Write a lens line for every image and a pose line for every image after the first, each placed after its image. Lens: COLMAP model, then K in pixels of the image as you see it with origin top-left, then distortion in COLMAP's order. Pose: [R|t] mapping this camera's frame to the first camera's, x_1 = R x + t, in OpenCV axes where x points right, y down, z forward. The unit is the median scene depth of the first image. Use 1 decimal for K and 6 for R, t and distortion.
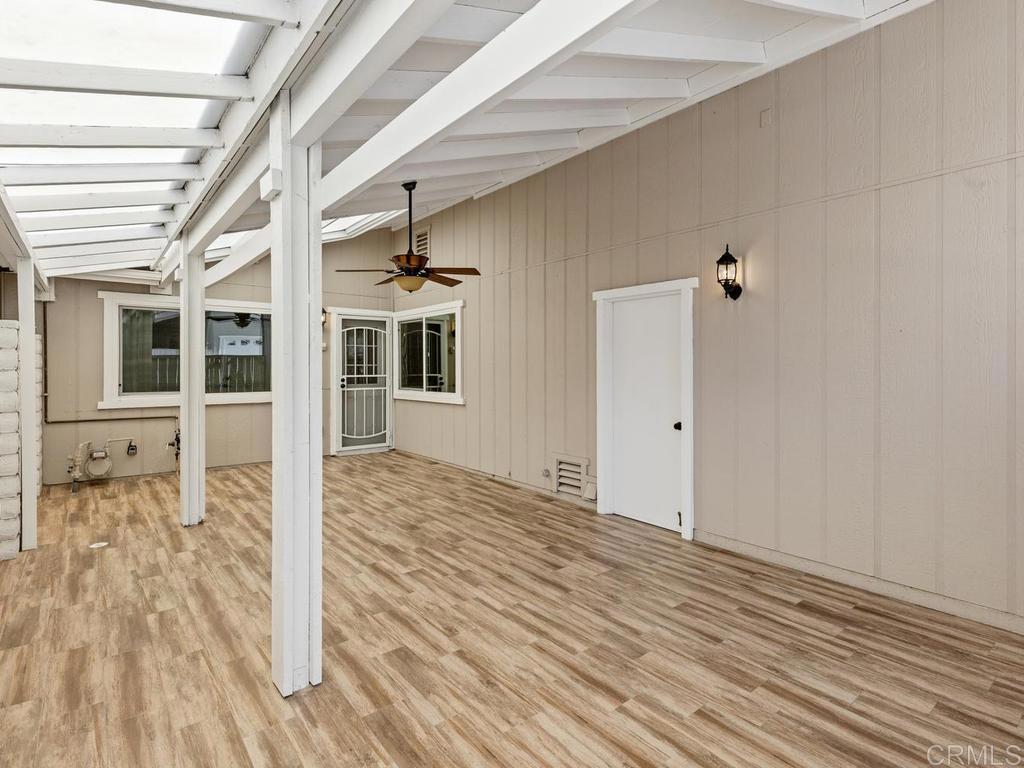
lens RADIAL K [[524.6, 0, 513.8], [0, 524.6, 369.2], [0, 0, 1]] dist [0.003917, -0.000958]
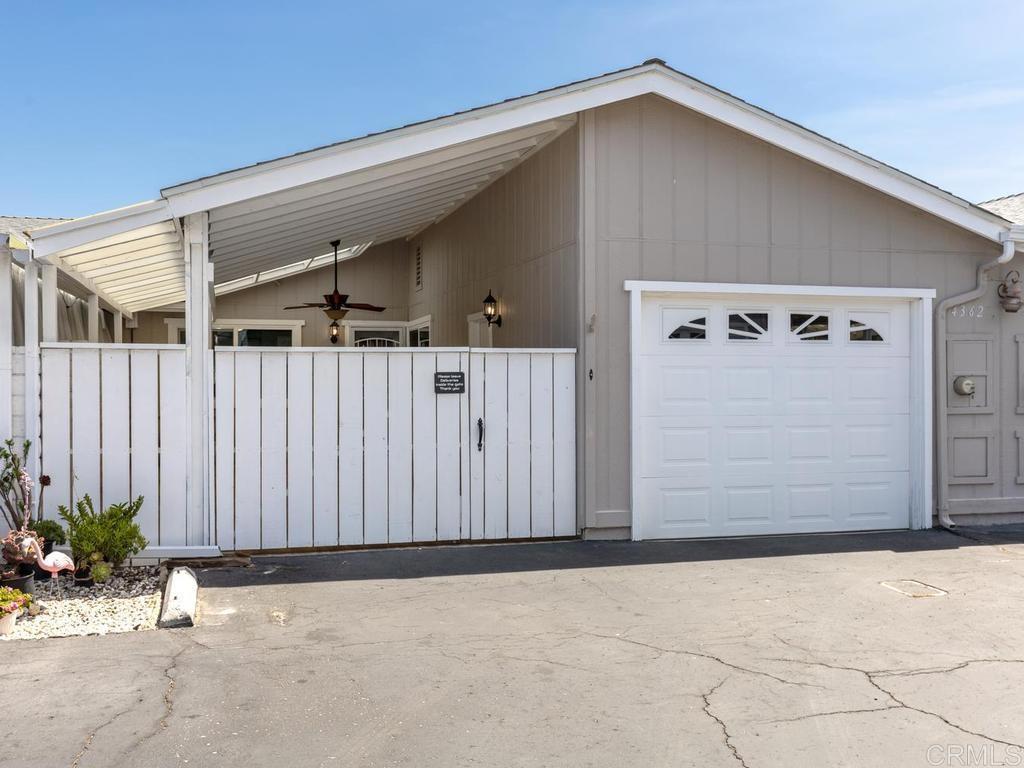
lens RADIAL K [[1075.3, 0, 513.1], [0, 1075.3, 381.4], [0, 0, 1]] dist [0.010630, 0.015398]
pose [[0.915475, -0.000133, -0.402375, 1.486941], [-0.001692, 0.999990, -0.004181, 0.024480], [0.402371, 0.004508, 0.915466, -1.514530]]
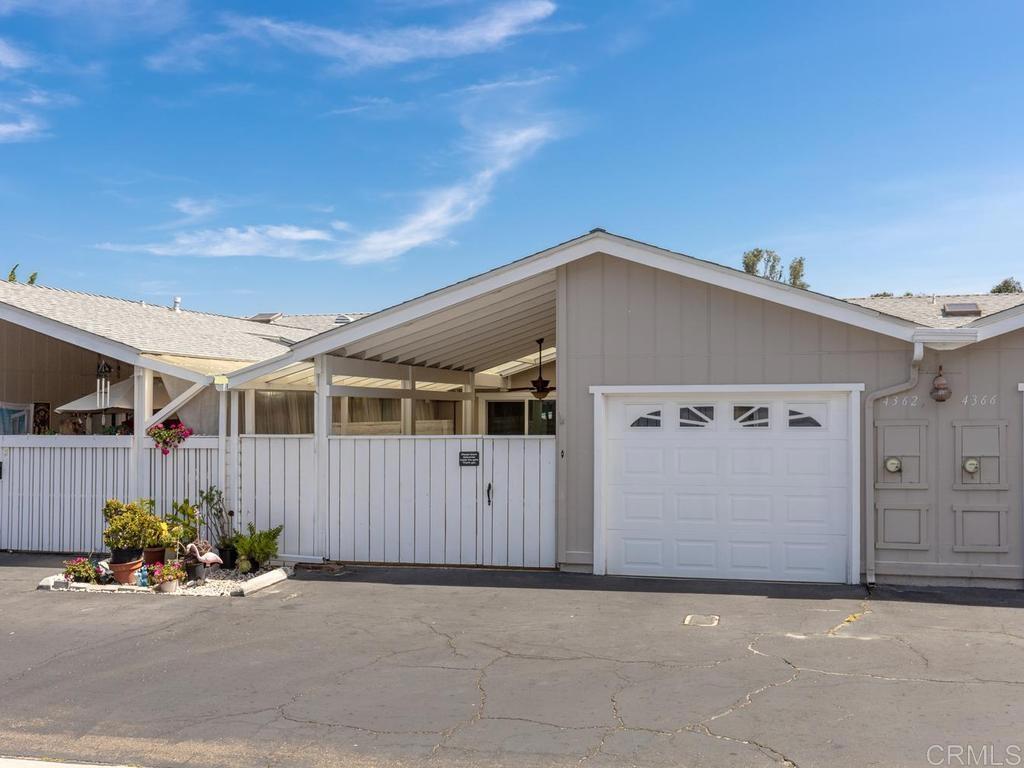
lens RADIAL K [[1114.6, 0, 512.0], [0, 1114.6, 384.0], [0, 0, 1]] dist [0.011346, 0.002883]
pose [[0.573977, -0.025157, -0.818485, 3.181433], [0.000029, 0.999529, -0.030701, -0.093651], [0.818871, 0.017598, 0.573708, -1.412108]]
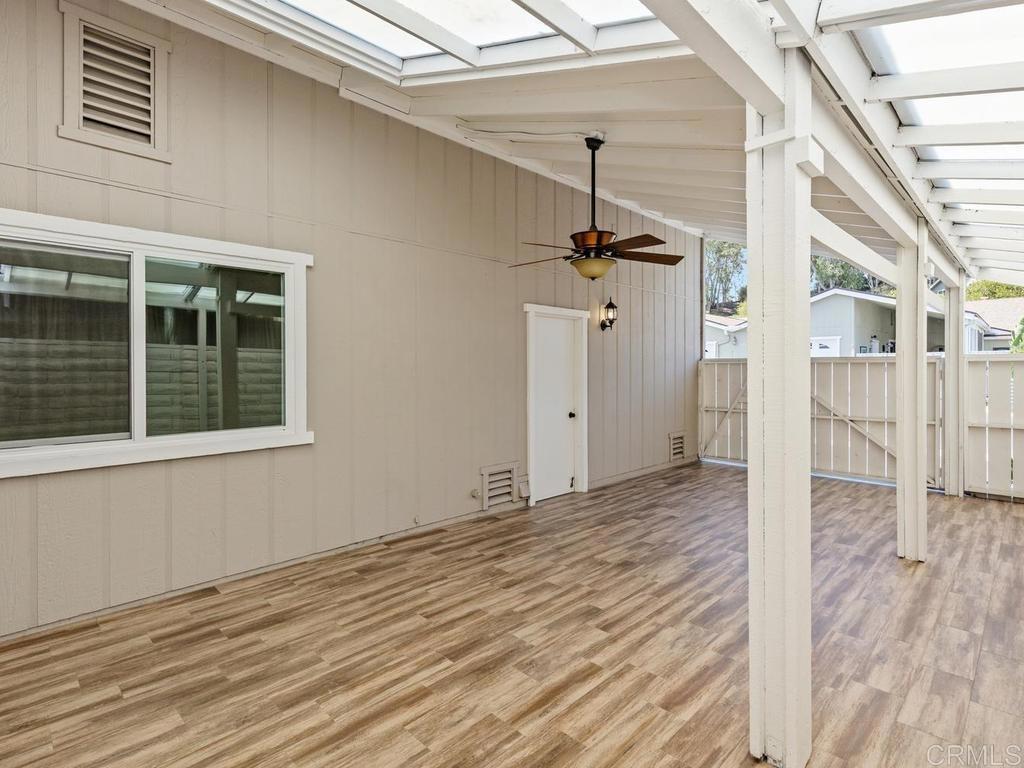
lens RADIAL K [[524.6, 0, 513.8], [0, 524.6, 369.2], [0, 0, 1]] dist [0.003917, -0.000958]
pose [[-0.109559, -0.003287, 0.993975, -1.049116], [0.005997, 0.999974, 0.003968, -0.018988], [-0.993962, 0.006395, -0.109536, 1.313788]]
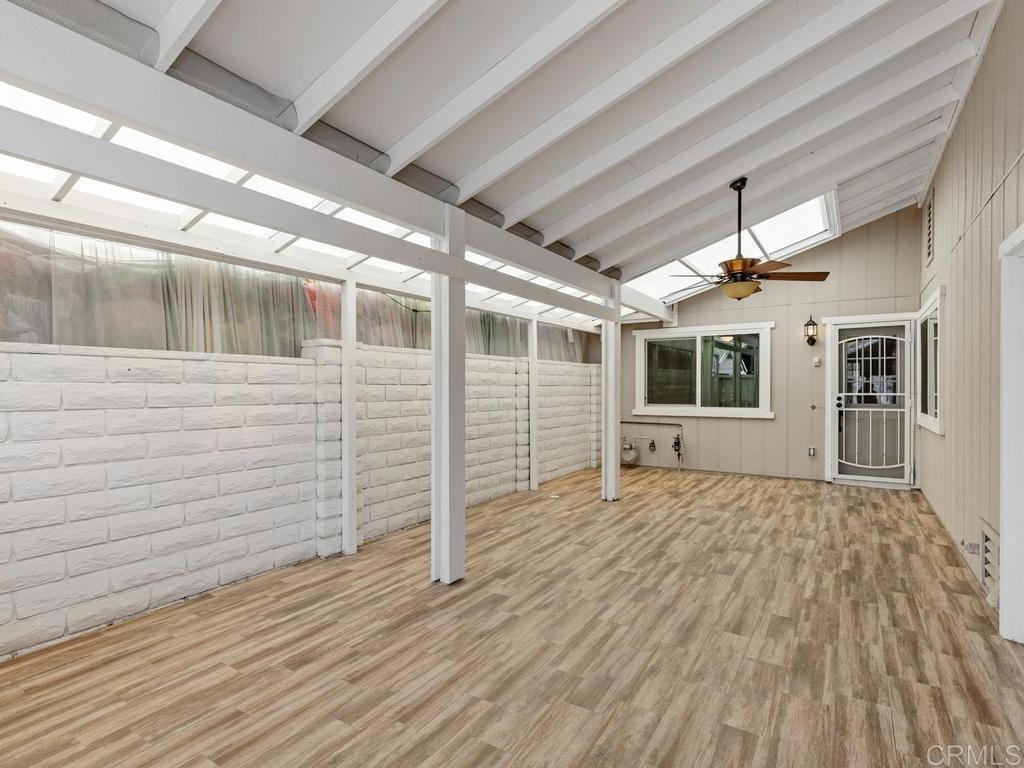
lens RADIAL K [[522.4, 0, 520.2], [0, 522.4, 394.9], [0, 0, 1]] dist [0.003480, -0.000553]
pose [[0.320450, 0.011670, -0.947194, 0.602825], [-0.003393, 0.999932, 0.011172, 0.011782], [0.947259, -0.000366, 0.320467, 0.370249]]
